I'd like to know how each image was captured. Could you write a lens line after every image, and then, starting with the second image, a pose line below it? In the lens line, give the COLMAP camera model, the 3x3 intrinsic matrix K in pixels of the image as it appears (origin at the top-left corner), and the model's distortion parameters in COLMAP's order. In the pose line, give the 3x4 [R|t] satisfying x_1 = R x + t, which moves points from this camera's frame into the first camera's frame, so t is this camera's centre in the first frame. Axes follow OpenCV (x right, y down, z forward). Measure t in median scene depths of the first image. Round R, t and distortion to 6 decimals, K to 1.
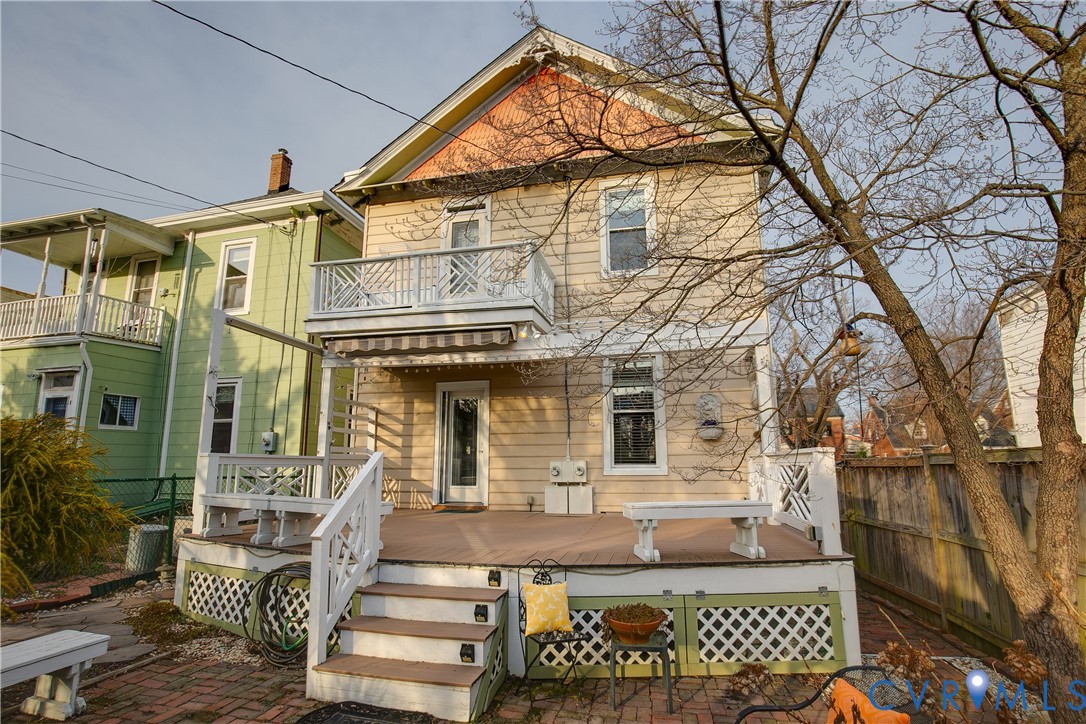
lens RADIAL K [[531.8, 0, 543.0], [0, 531.8, 362.0], [0, 0, 1]] dist [-0.027062, -0.000006]
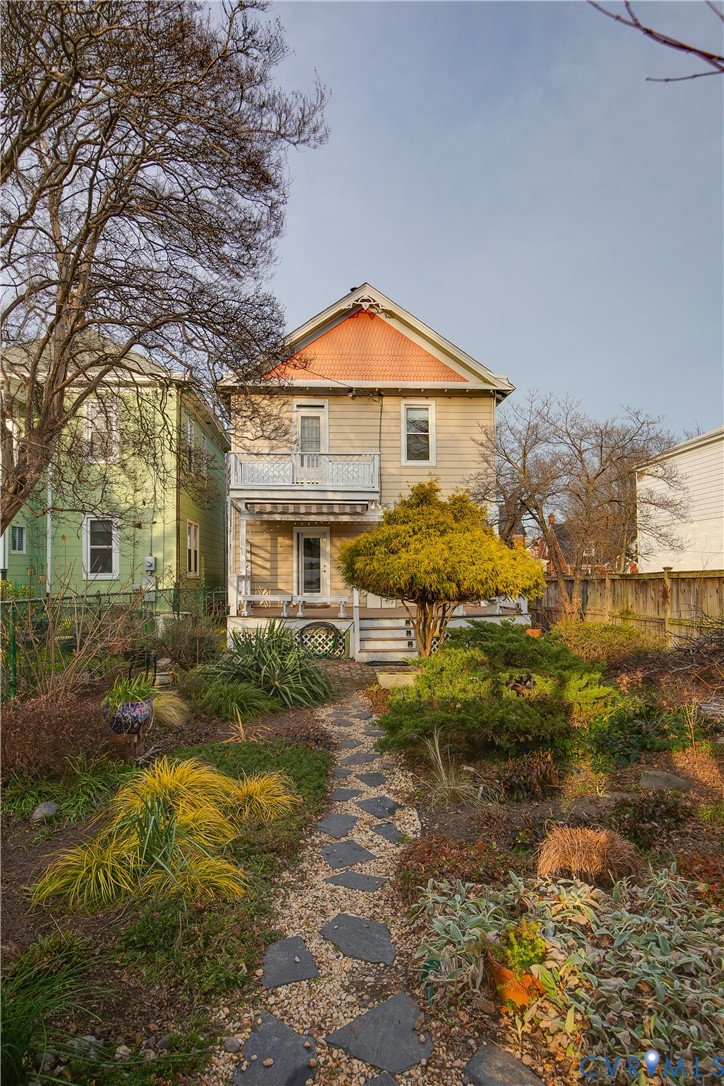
lens RADIAL K [[663.1, 0, 362.0], [0, 663.1, 543.0], [0, 0, 1]] dist [-0.000400, -0.000064]
pose [[0.961562, 0.013724, 0.274244, -0.540964], [-0.051232, 0.990179, 0.130080, -0.175370], [-0.269765, -0.139130, 0.952822, -0.888686]]
